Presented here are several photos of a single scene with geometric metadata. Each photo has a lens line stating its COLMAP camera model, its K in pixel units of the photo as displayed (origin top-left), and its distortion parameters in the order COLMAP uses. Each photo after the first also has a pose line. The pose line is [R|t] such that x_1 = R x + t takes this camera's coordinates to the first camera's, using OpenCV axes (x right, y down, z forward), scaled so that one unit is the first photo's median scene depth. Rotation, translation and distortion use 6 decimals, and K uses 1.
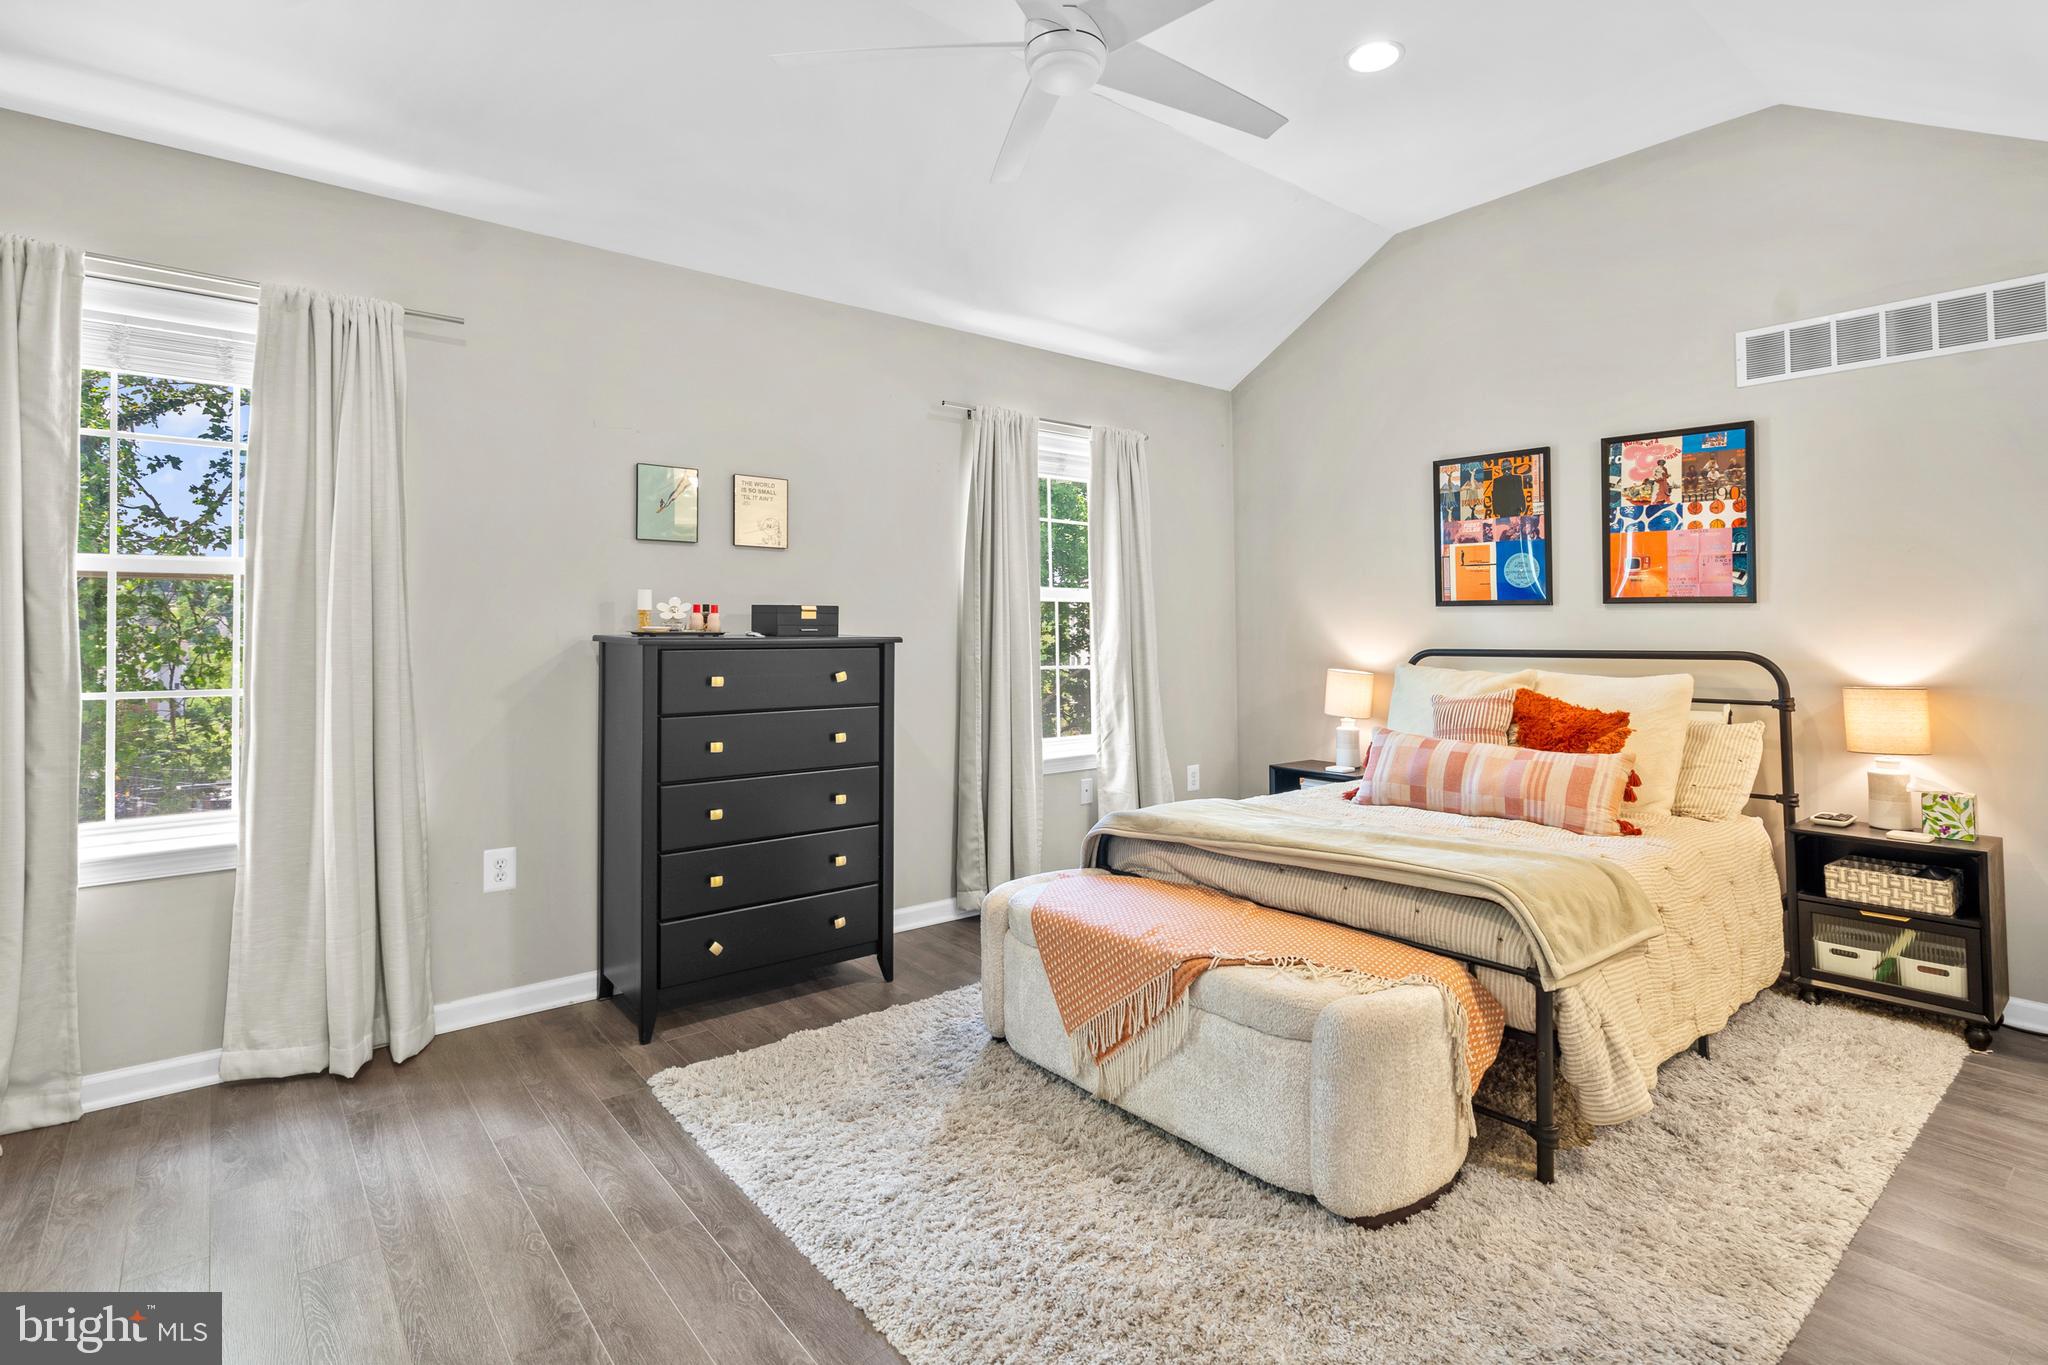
lens RADIAL K [[975.1, 0, 1007.6], [0, 975.1, 640.6], [0, 0, 1]] dist [-0.000460, 0.000365]
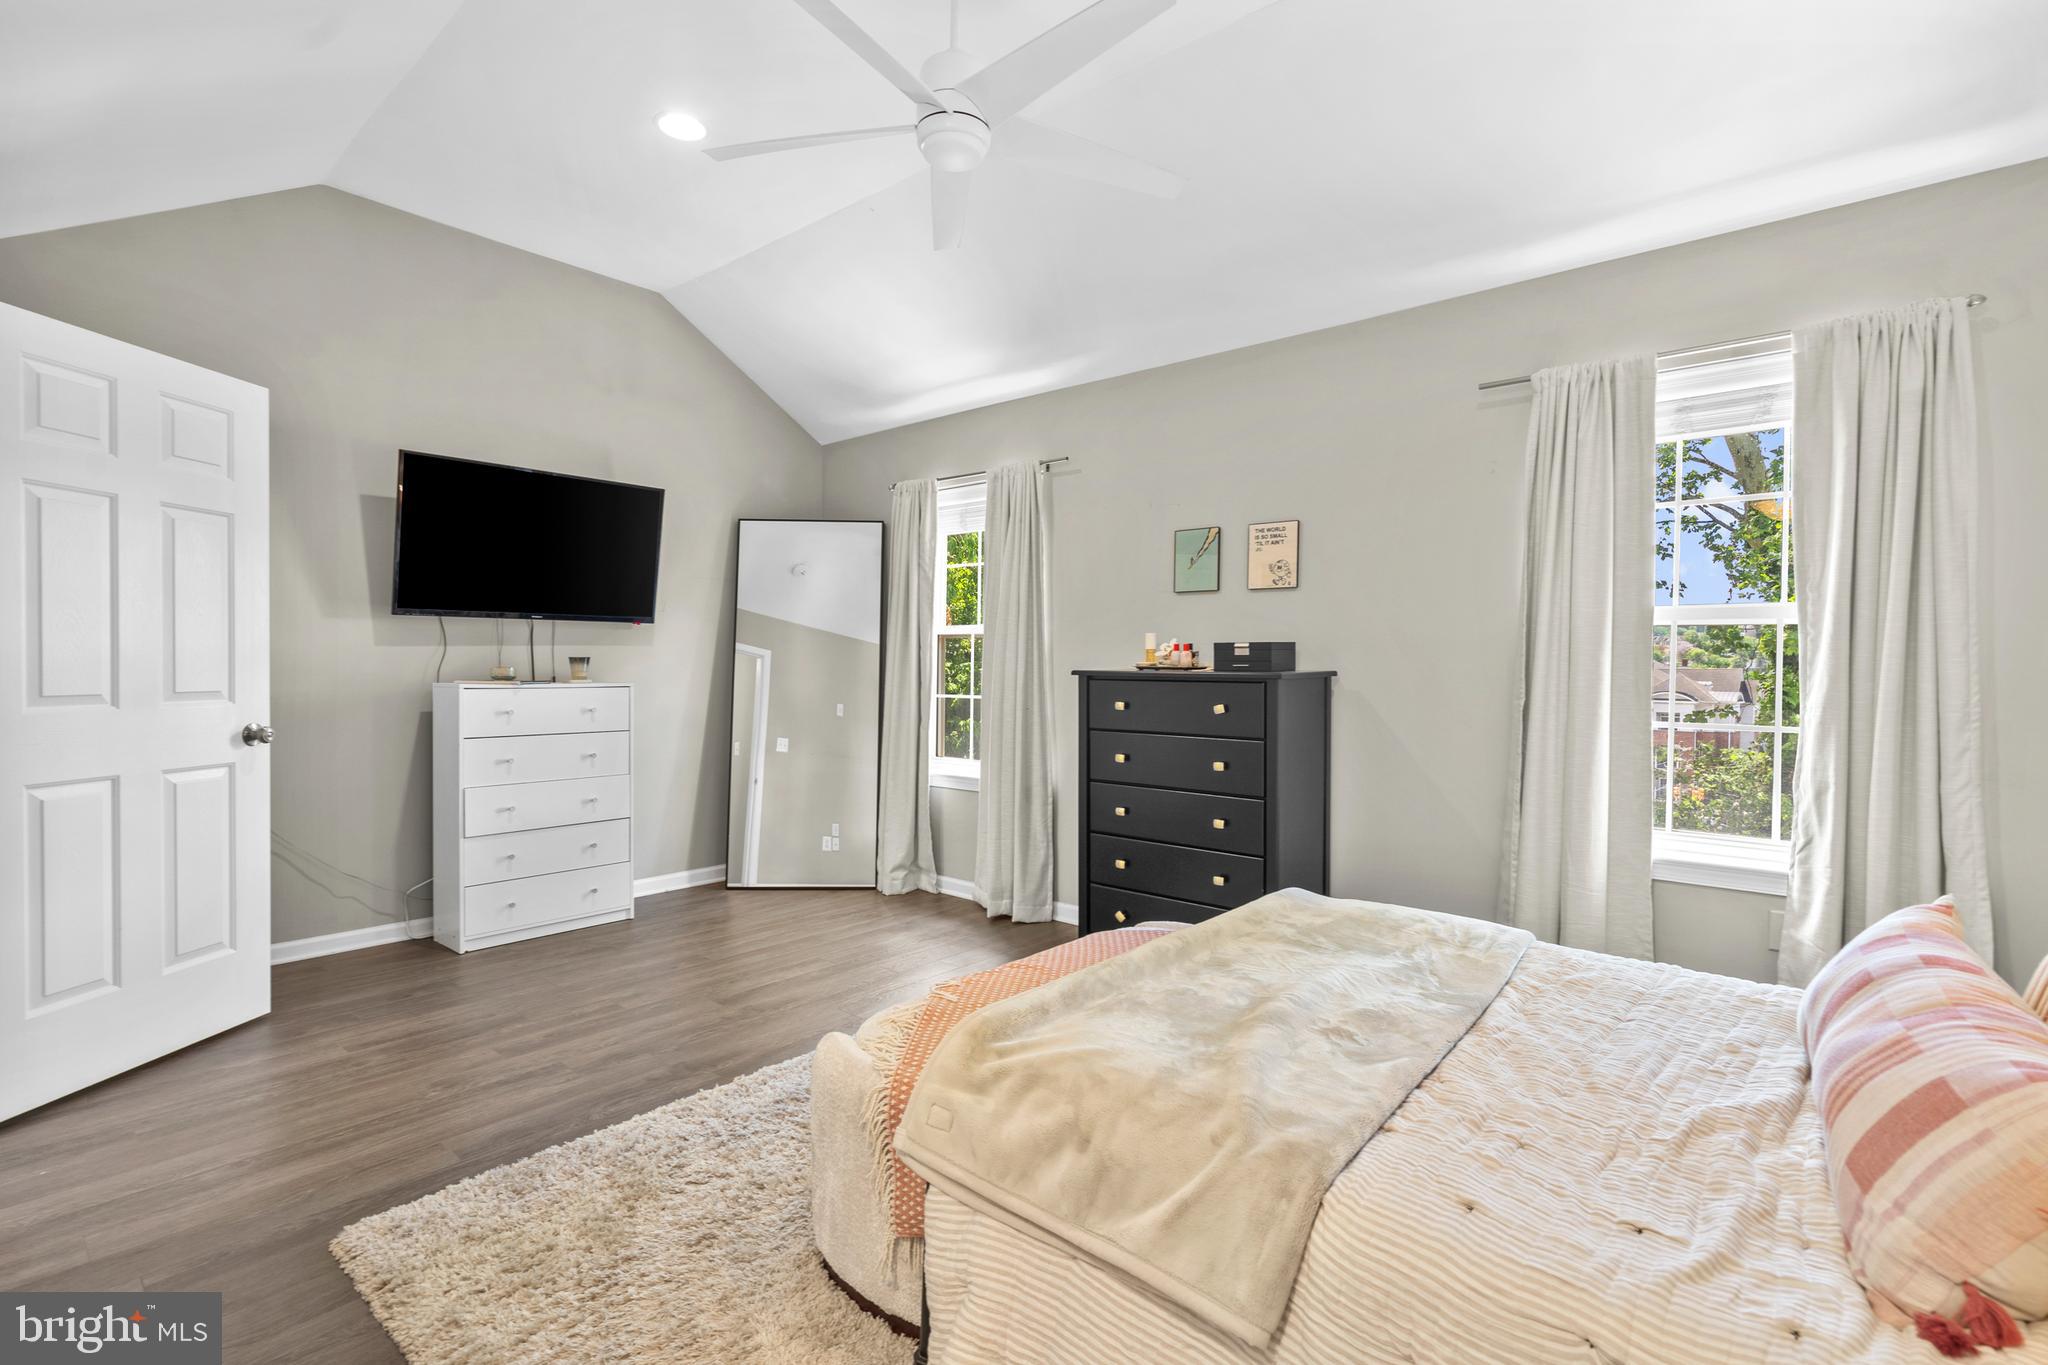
lens RADIAL K [[939.2, 0, 1029.2], [0, 939.2, 682.2], [0, 0, 1]] dist [-0.021631, 0.000303]
pose [[0.186767, 0.018380, -0.982232, 0.742113], [-0.015287, 0.999758, 0.015801, -0.005209], [0.982285, 0.012065, 0.187003, 0.559347]]
